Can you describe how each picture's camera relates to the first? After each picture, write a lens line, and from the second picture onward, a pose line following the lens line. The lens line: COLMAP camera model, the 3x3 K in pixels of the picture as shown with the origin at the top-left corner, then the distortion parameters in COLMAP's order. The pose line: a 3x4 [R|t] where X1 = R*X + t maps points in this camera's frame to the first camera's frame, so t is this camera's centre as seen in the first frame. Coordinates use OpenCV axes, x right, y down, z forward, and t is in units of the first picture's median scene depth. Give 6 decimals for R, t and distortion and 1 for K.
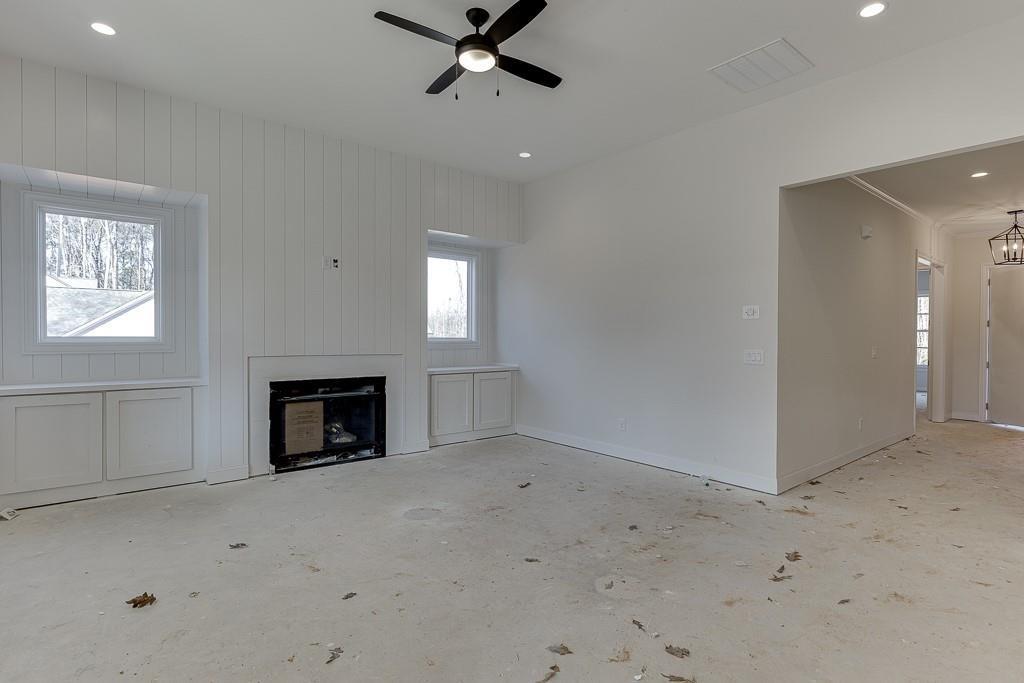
lens RADIAL K [[522.0, 0, 512.0], [0, 522.0, 341.5], [0, 0, 1]] dist [-0.011496, -0.000327]
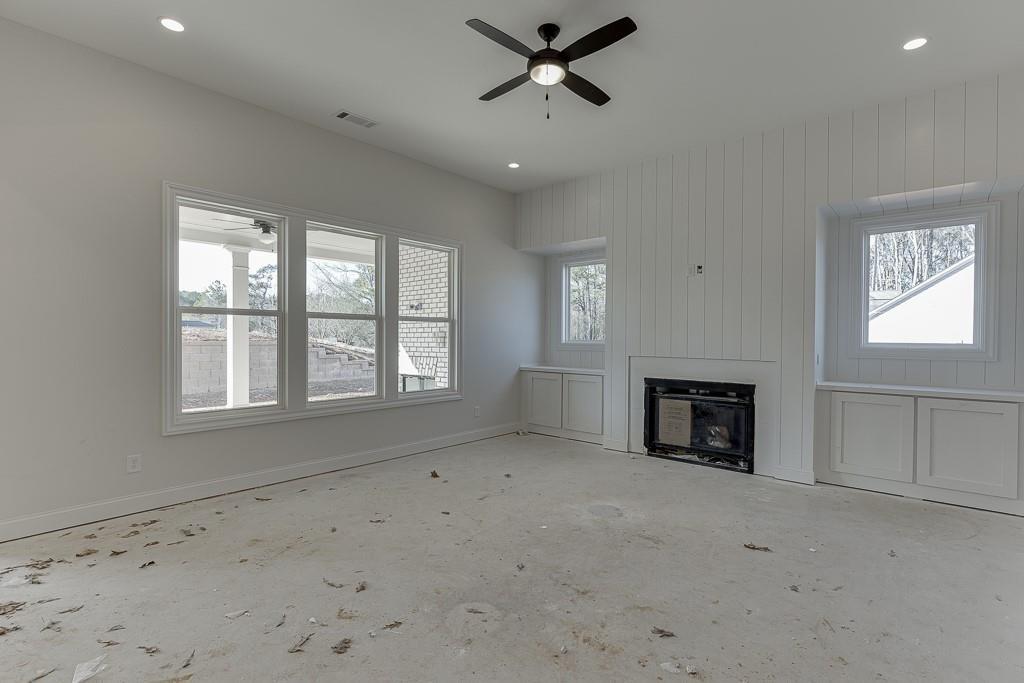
lens RADIAL K [[478.8, 0, 512.0], [0, 478.8, 341.5], [0, 0, 1]] dist [-0.002836, -0.000416]
pose [[0.158163, 0.004305, -0.987404, 0.571999], [-0.016040, 0.999870, 0.001790, -0.003082], [0.987283, 0.015555, 0.158211, 0.517456]]
